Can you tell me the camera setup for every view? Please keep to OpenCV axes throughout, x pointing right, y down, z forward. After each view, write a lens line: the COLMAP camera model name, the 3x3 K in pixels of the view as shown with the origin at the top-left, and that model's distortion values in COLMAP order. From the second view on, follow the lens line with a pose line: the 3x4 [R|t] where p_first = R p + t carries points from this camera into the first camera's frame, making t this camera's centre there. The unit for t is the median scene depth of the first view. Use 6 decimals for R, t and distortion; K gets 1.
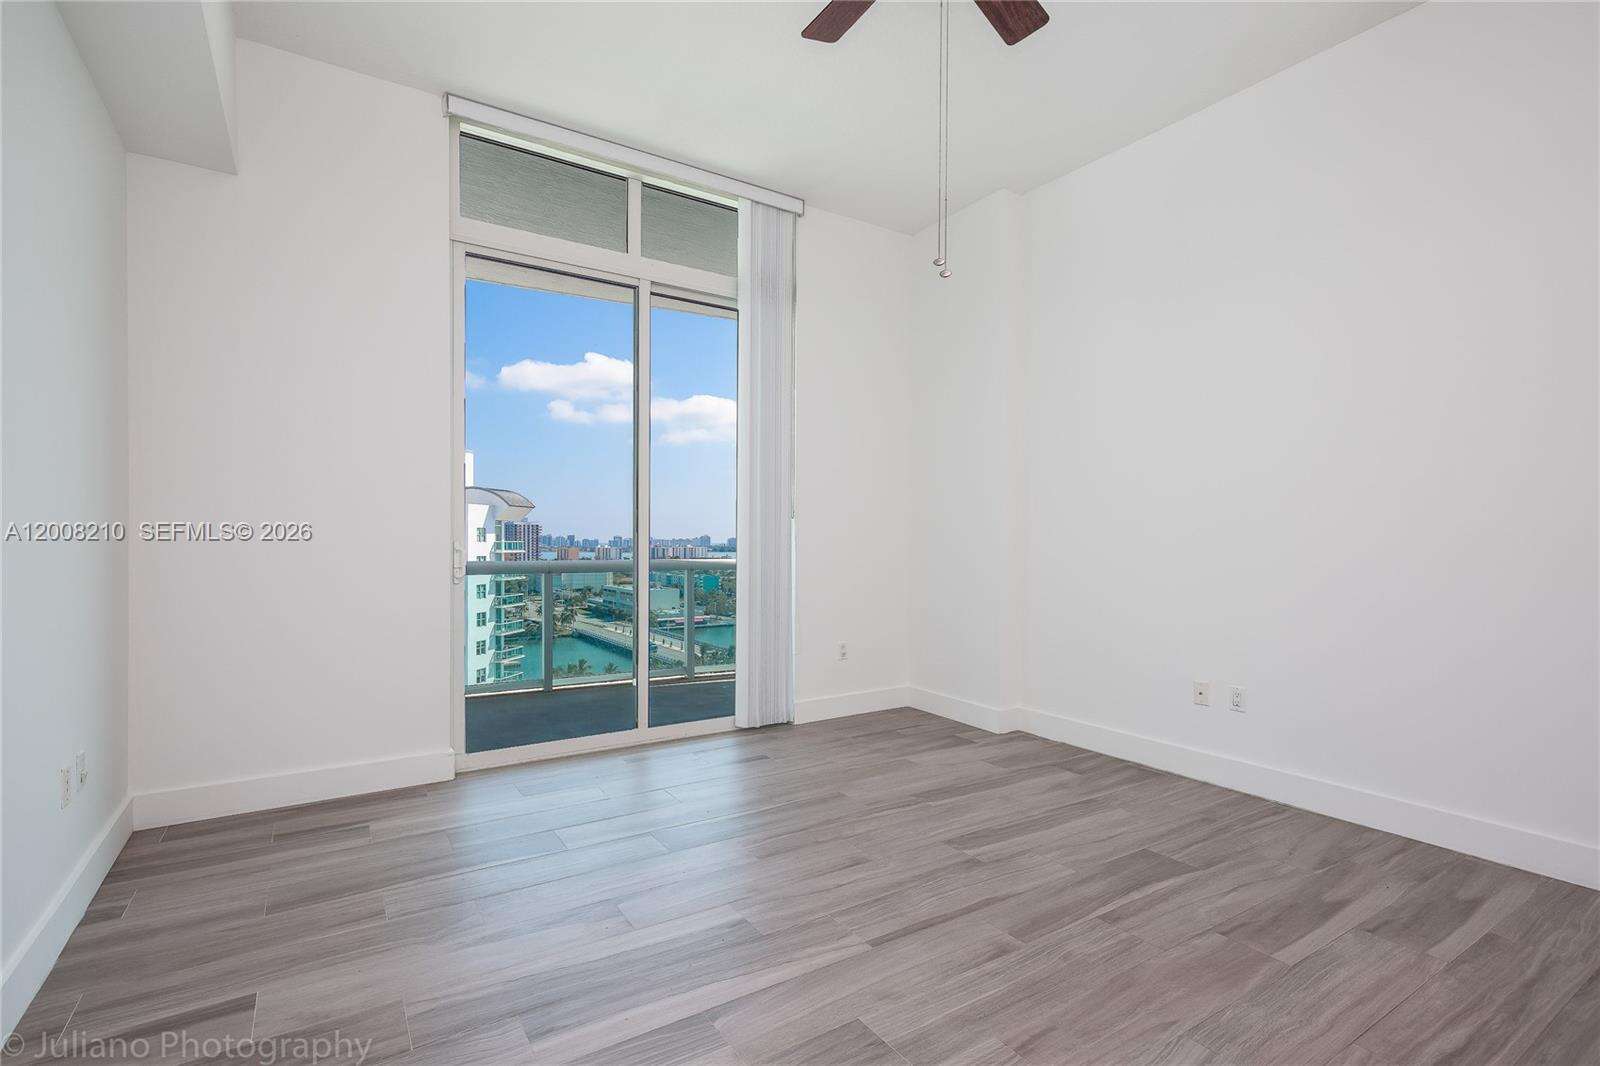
lens RADIAL K [[749.7, 0, 802.0], [0, 749.7, 538.0], [0, 0, 1]] dist [0.001708, -0.000053]
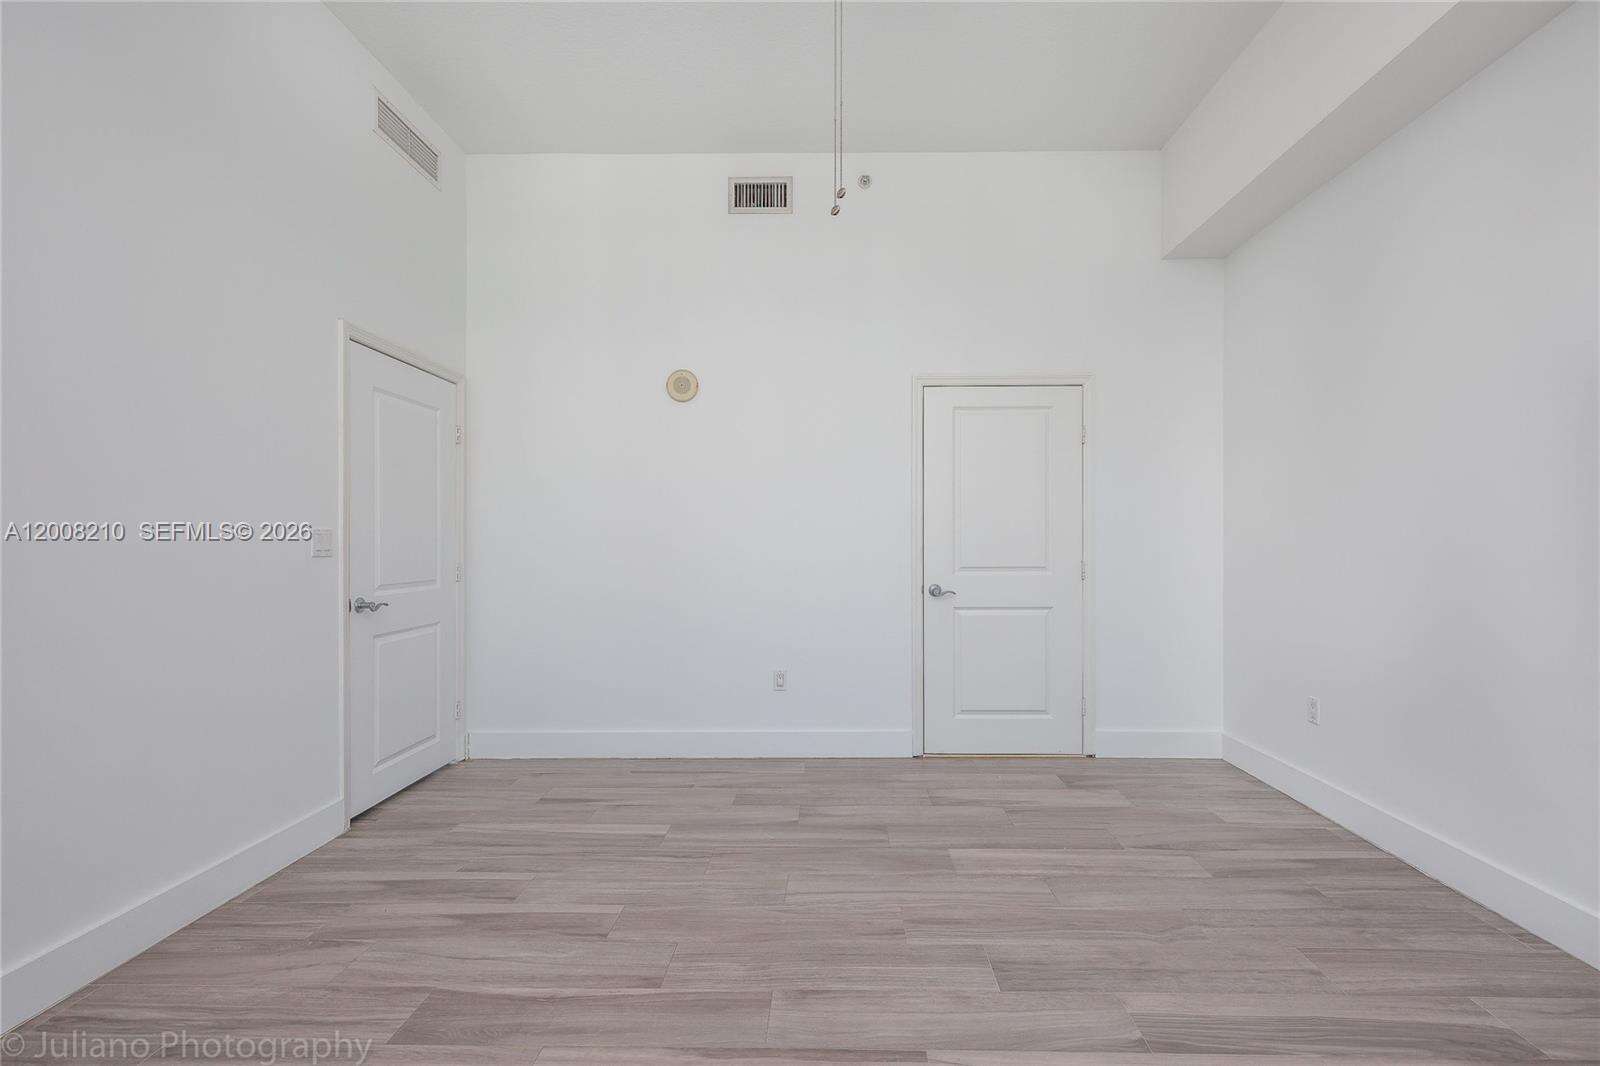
lens RADIAL K [[749.7, 0, 802.0], [0, 749.7, 538.0], [0, 0, 1]] dist [0.001708, -0.000053]
pose [[-0.827247, 0.001837, 0.561836, -0.242288], [-0.002972, 0.999966, -0.007646, -0.016696], [-0.561831, -0.007995, -0.827214, 1.645882]]
